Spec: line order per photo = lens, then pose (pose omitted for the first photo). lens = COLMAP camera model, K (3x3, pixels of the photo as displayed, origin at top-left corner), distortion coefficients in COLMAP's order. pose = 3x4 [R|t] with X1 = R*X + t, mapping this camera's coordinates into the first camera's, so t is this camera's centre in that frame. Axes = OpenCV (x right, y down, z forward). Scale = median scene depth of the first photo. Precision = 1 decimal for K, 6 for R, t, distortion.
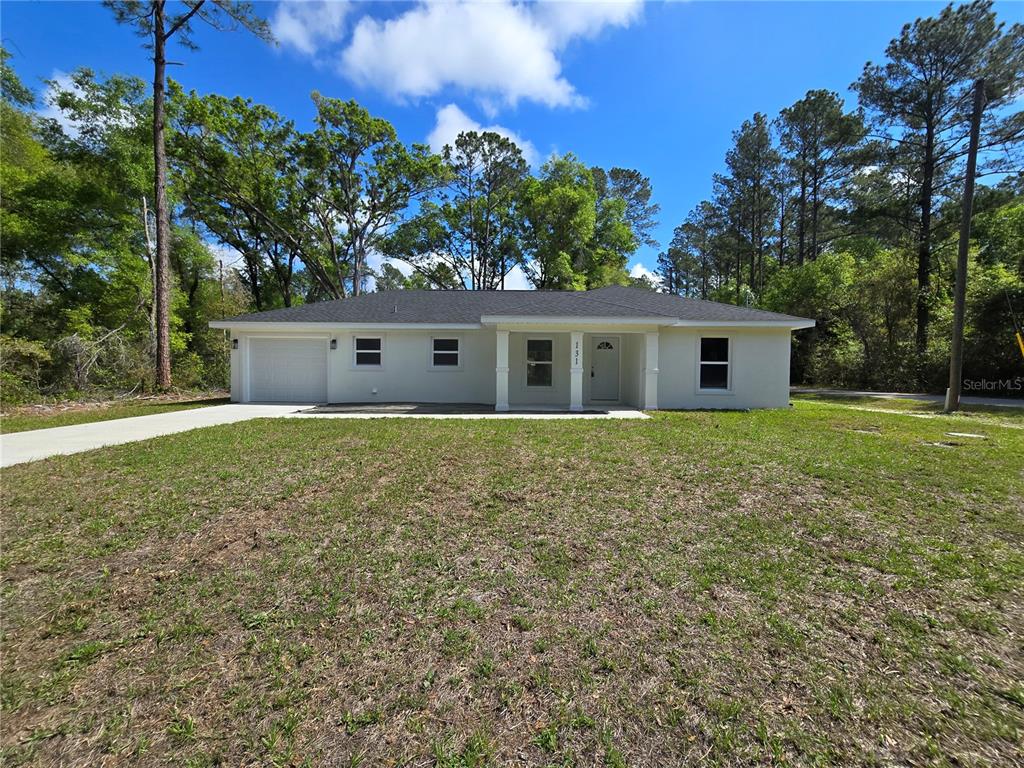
lens RADIAL K [[420.5, 0, 513.4], [0, 420.5, 382.8], [0, 0, 1]] dist [-0.002848, -0.000225]
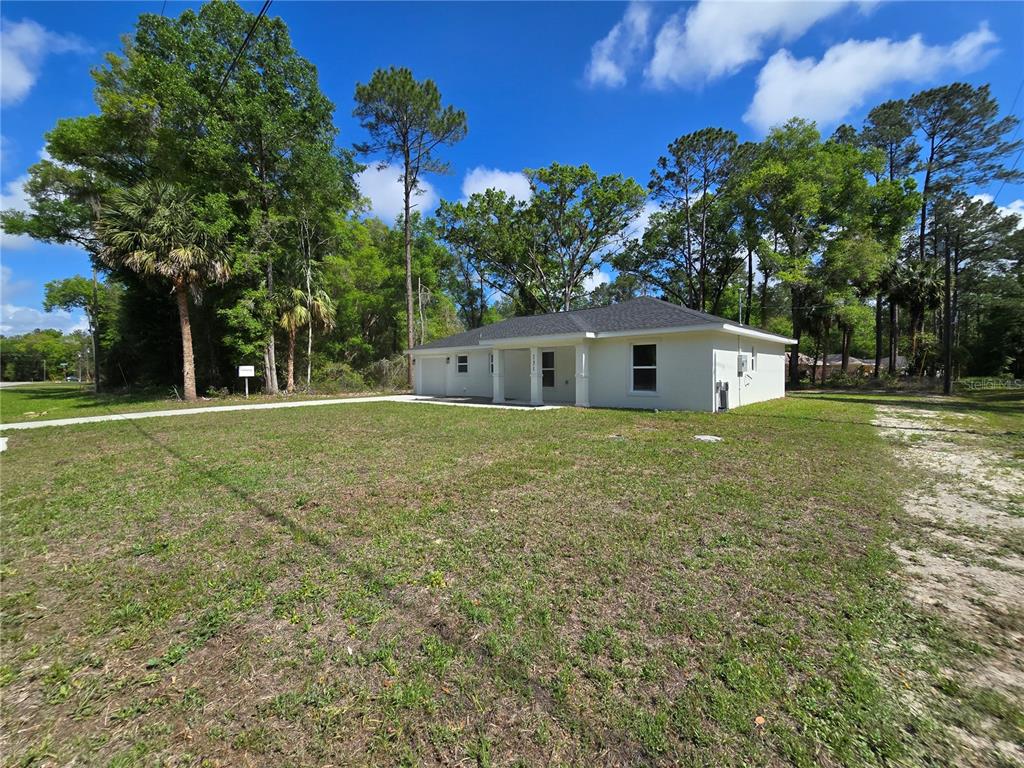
lens RADIAL K [[418.4, 0, 511.3], [0, 418.4, 382.5], [0, 0, 1]] dist [-0.002916, 0.000216]
pose [[0.735001, 0.003064, -0.678060, 0.412501], [-0.006696, 0.999974, -0.002740, -0.000922], [0.678033, 0.006554, 0.735002, -0.020168]]
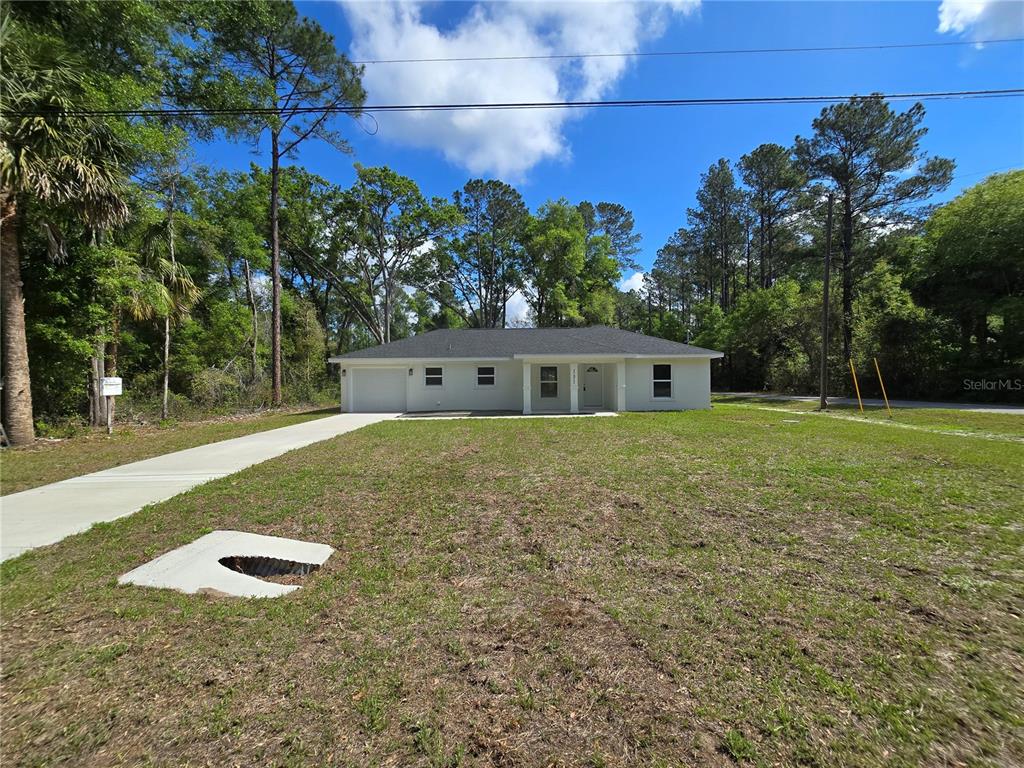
lens RADIAL K [[420.5, 0, 514.4], [0, 420.5, 380.3], [0, 0, 1]] dist [-0.003669, 0.000815]
pose [[0.999723, -0.017335, 0.015906, -0.039917], [0.017773, 0.999454, -0.027862, -0.006700], [-0.015414, 0.028137, 0.999485, -0.233119]]
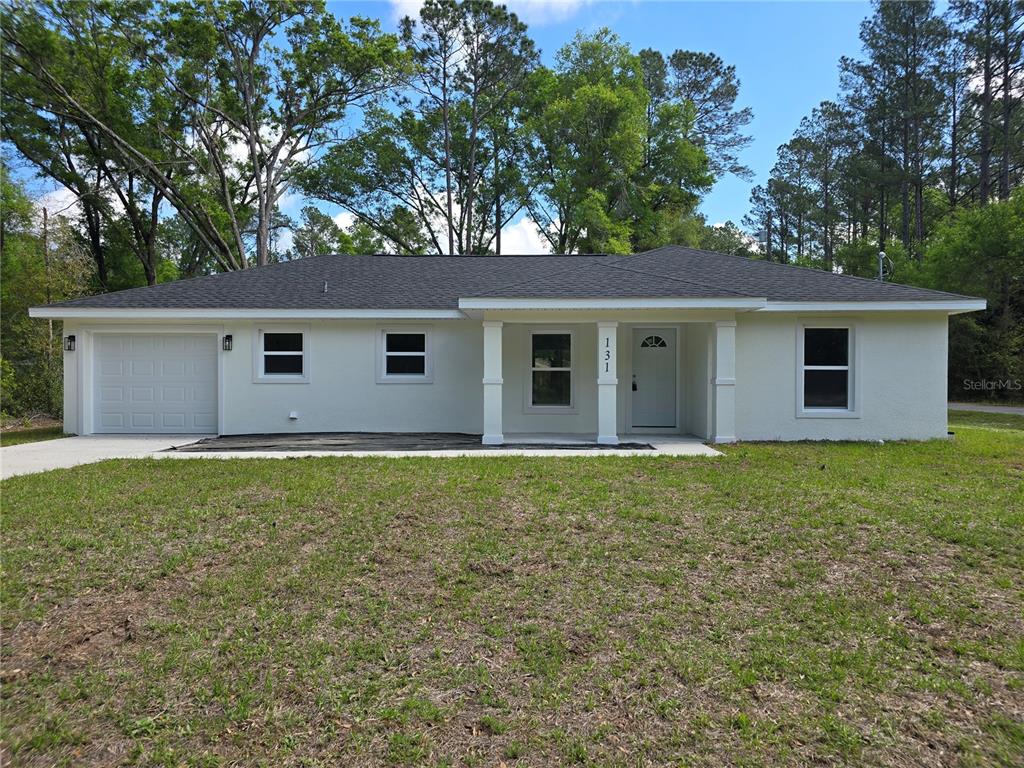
lens RADIAL K [[685.9, 0, 515.7], [0, 685.9, 384.4], [0, 0, 1]] dist [0.053389, -0.039643]
pose [[0.999966, -0.006689, -0.004723, 0.005640], [0.006587, 0.999753, -0.021231, -0.001404], [0.004864, 0.021199, 0.999763, -0.020678]]
